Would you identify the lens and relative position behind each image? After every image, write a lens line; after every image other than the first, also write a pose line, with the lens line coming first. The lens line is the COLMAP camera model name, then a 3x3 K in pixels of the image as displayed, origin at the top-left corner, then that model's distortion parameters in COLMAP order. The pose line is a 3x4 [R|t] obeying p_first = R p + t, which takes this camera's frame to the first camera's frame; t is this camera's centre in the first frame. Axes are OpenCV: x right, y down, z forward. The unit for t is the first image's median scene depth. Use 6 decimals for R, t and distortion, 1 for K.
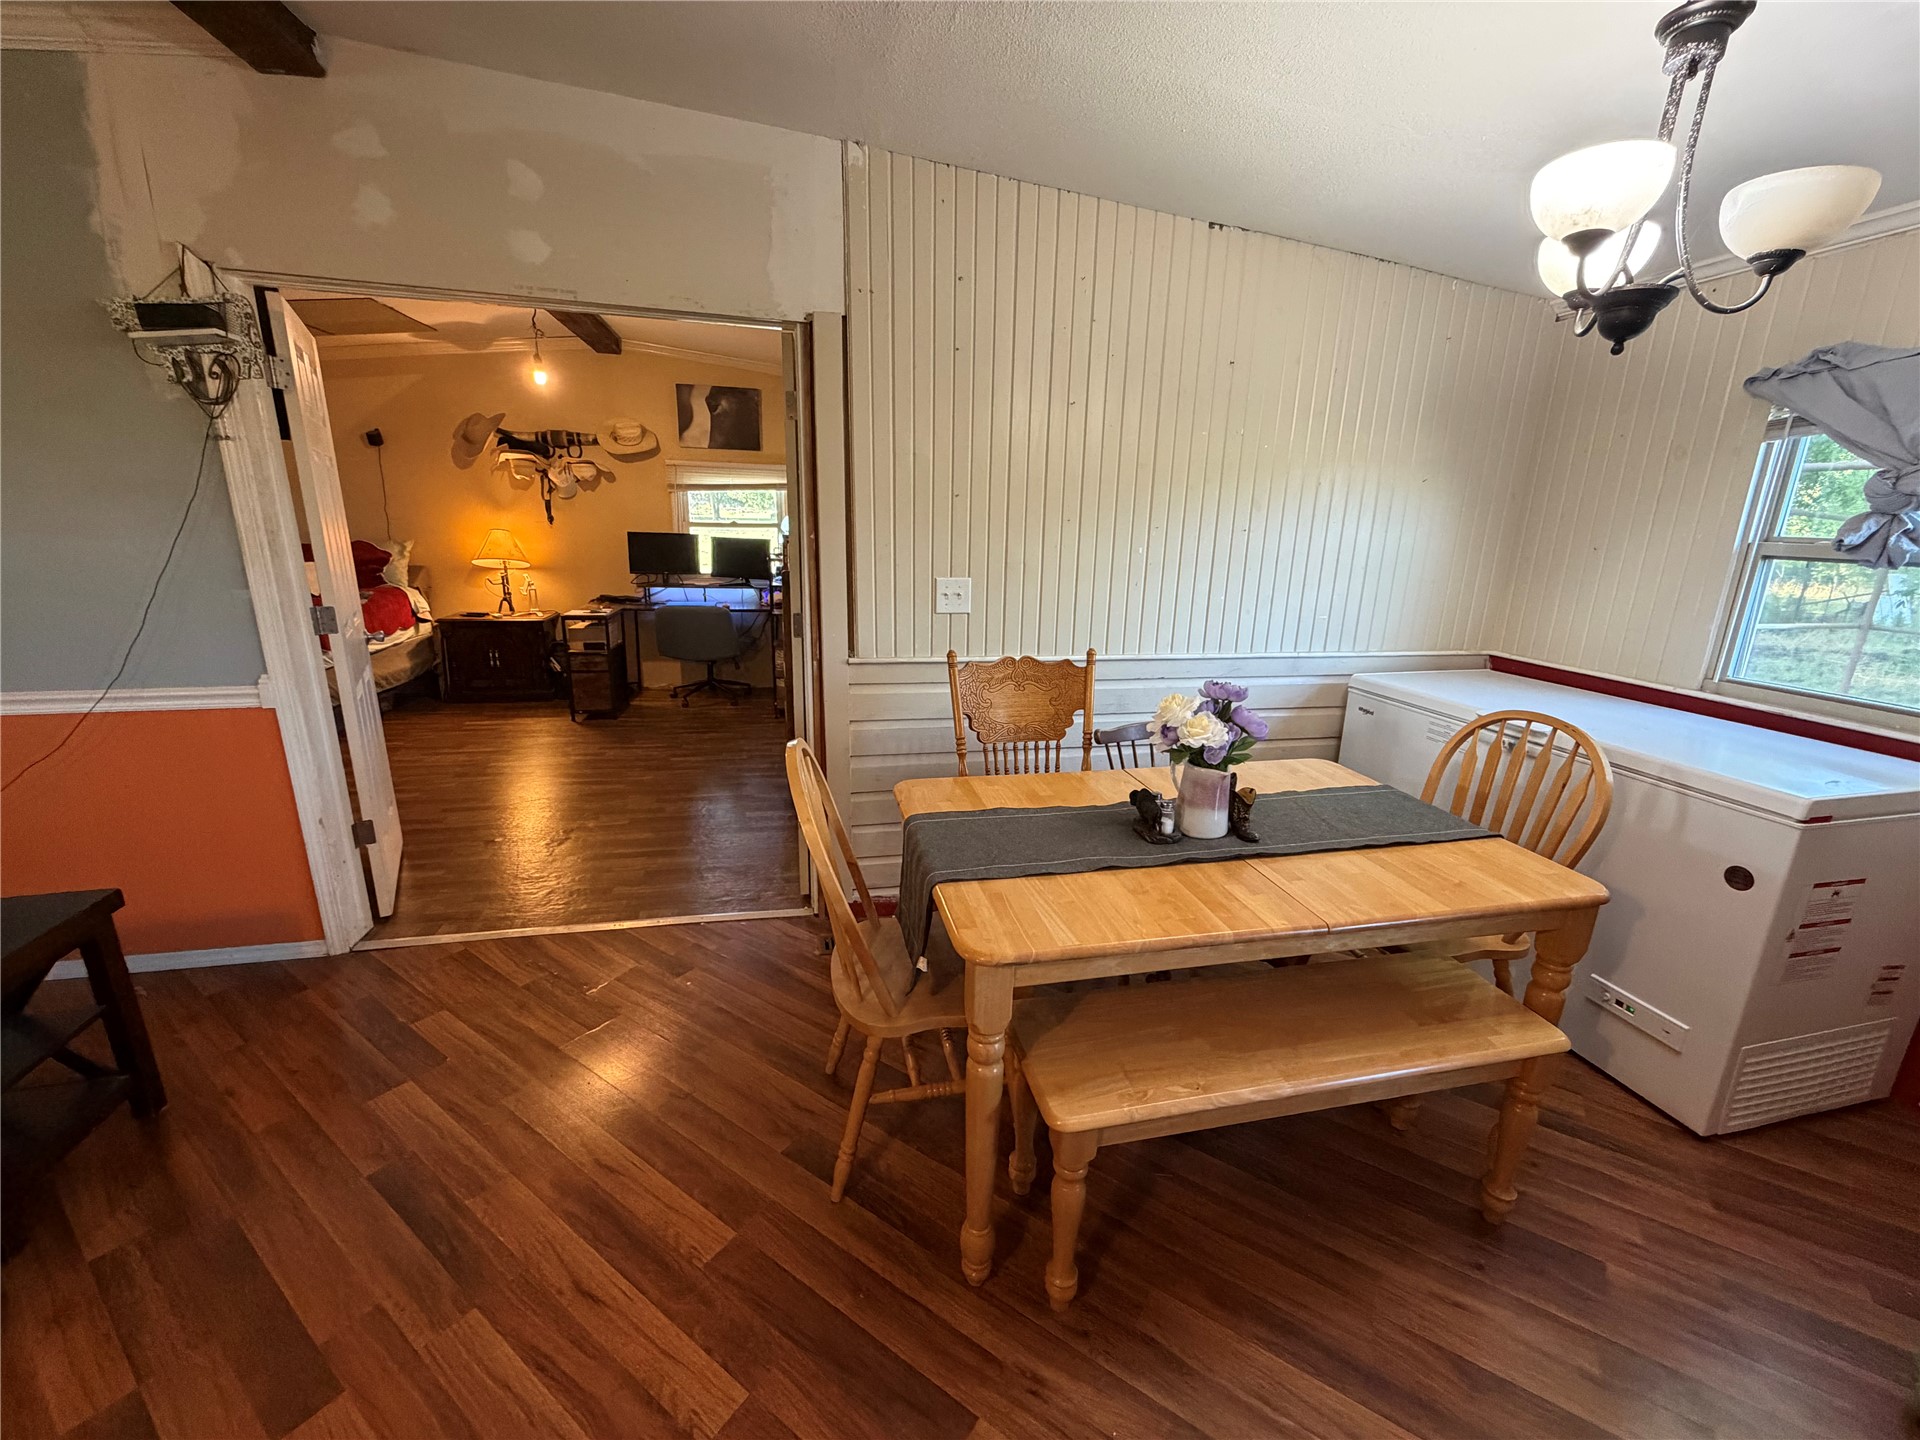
lens RADIAL K [[764.7, 0, 955.9], [0, 764.7, 720.2], [0, 0, 1]] dist [0.000706, -0.000307]
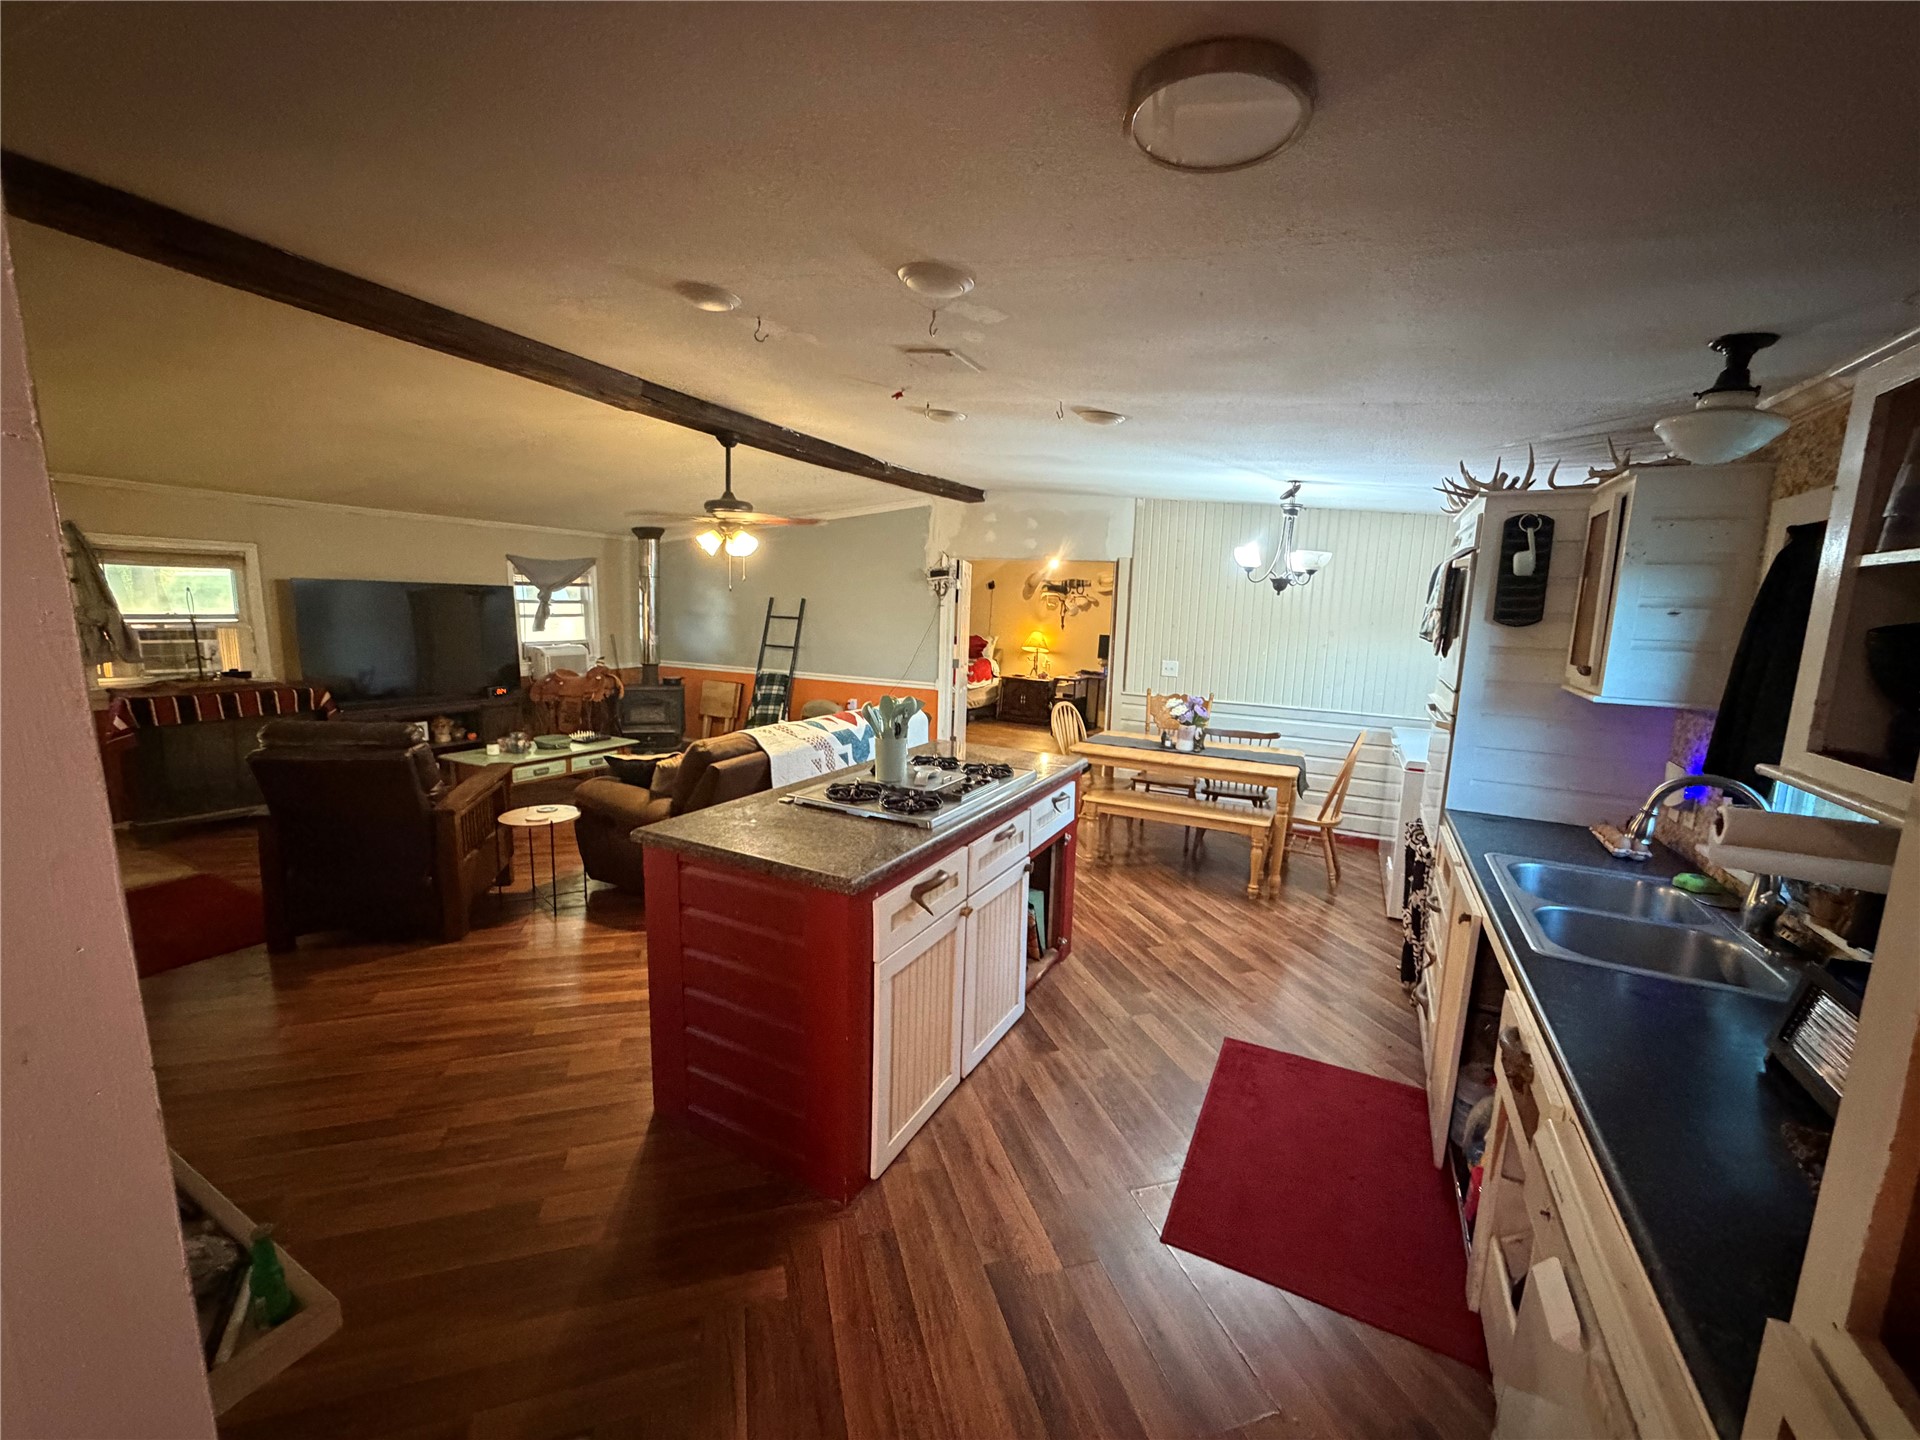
lens RADIAL K [[764.7, 0, 955.9], [0, 764.7, 720.2], [0, 0, 1]] dist [0.000706, -0.000307]
pose [[0.770151, 0.098969, -0.630137, 1.080161], [-0.176690, 0.982333, -0.061665, 0.272107], [0.612902, 0.158831, 0.774031, -1.277814]]
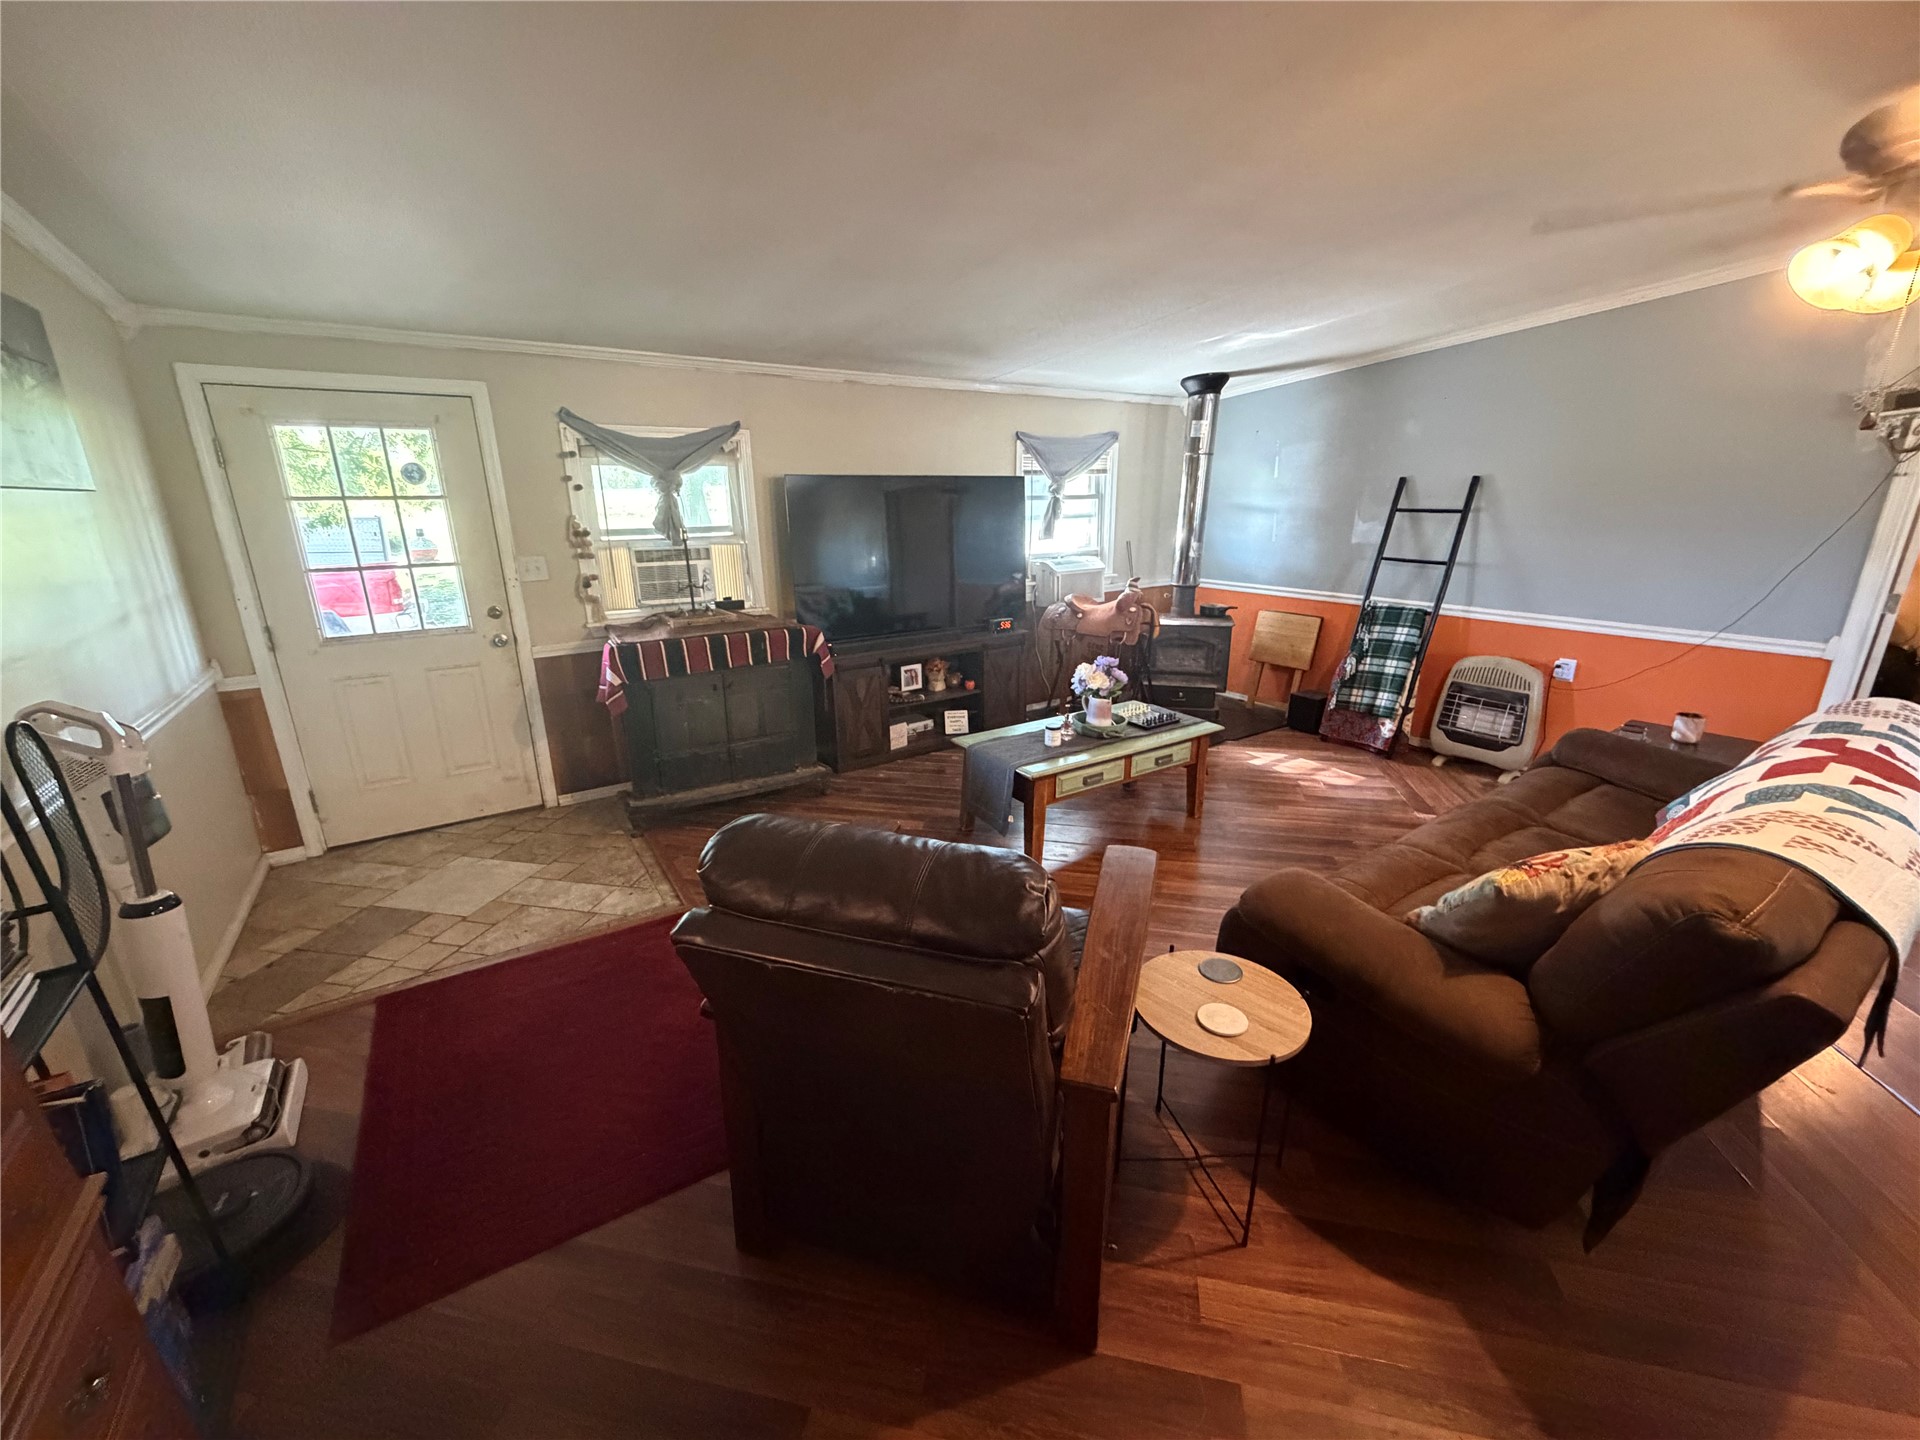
lens RADIAL K [[764.7, 0, 955.9], [0, 764.7, 720.2], [0, 0, 1]] dist [0.000706, -0.000307]
pose [[0.367744, 0.244369, -0.897244, -0.173839], [-0.221652, 0.960080, 0.170637, 0.212033], [0.903125, 0.136126, 0.407229, -1.059477]]
